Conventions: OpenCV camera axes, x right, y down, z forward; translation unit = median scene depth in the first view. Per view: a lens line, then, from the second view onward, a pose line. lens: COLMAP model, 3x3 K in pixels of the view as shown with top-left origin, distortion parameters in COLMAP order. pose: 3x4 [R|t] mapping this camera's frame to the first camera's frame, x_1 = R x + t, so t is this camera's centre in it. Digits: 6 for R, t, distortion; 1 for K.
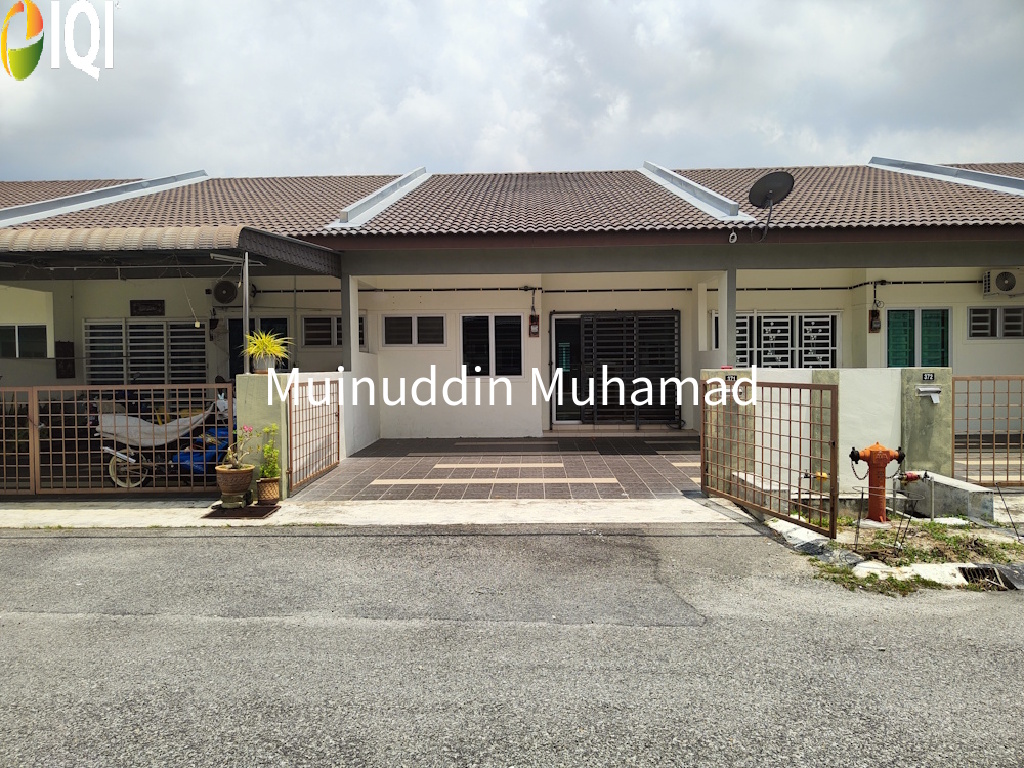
lens RADIAL K [[703.6, 0, 512.0], [0, 703.6, 384.0], [0, 0, 1]] dist [0.002997, 0.000544]
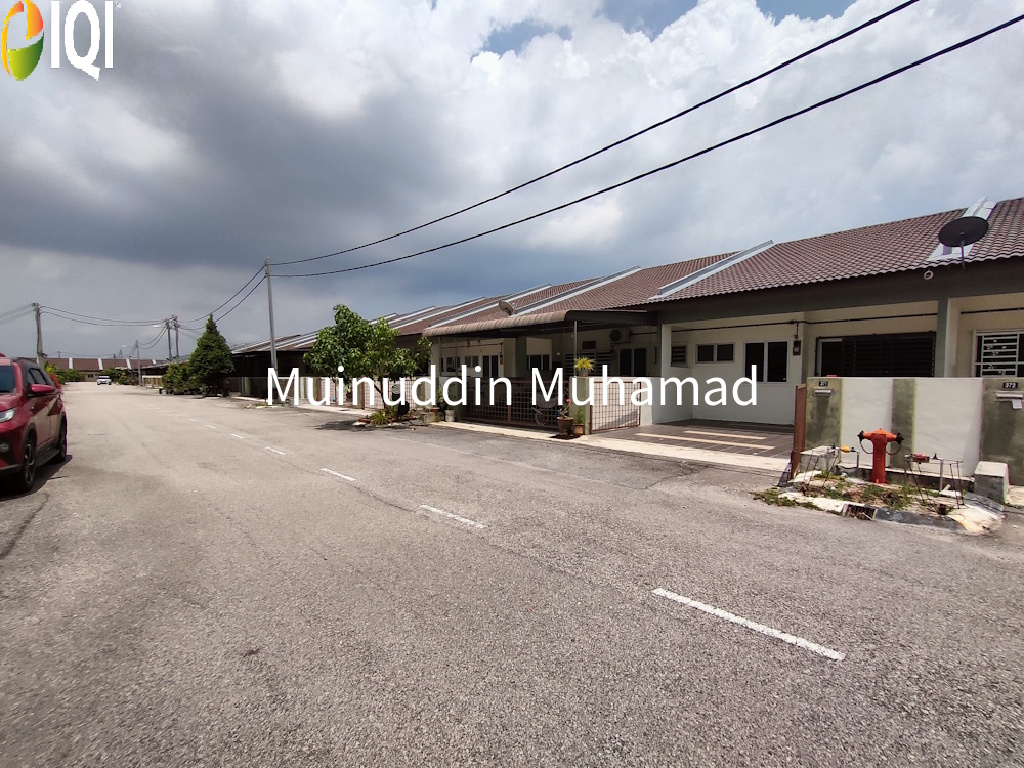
lens RADIAL K [[468.9, 0, 517.1], [0, 468.9, 389.9], [0, 0, 1]] dist [0.015630, -0.000426]
pose [[0.703260, 0.033973, -0.710121, 0.364606], [-0.031467, 0.999366, 0.016649, 0.006371], [0.710236, 0.010637, 0.703883, -0.109076]]
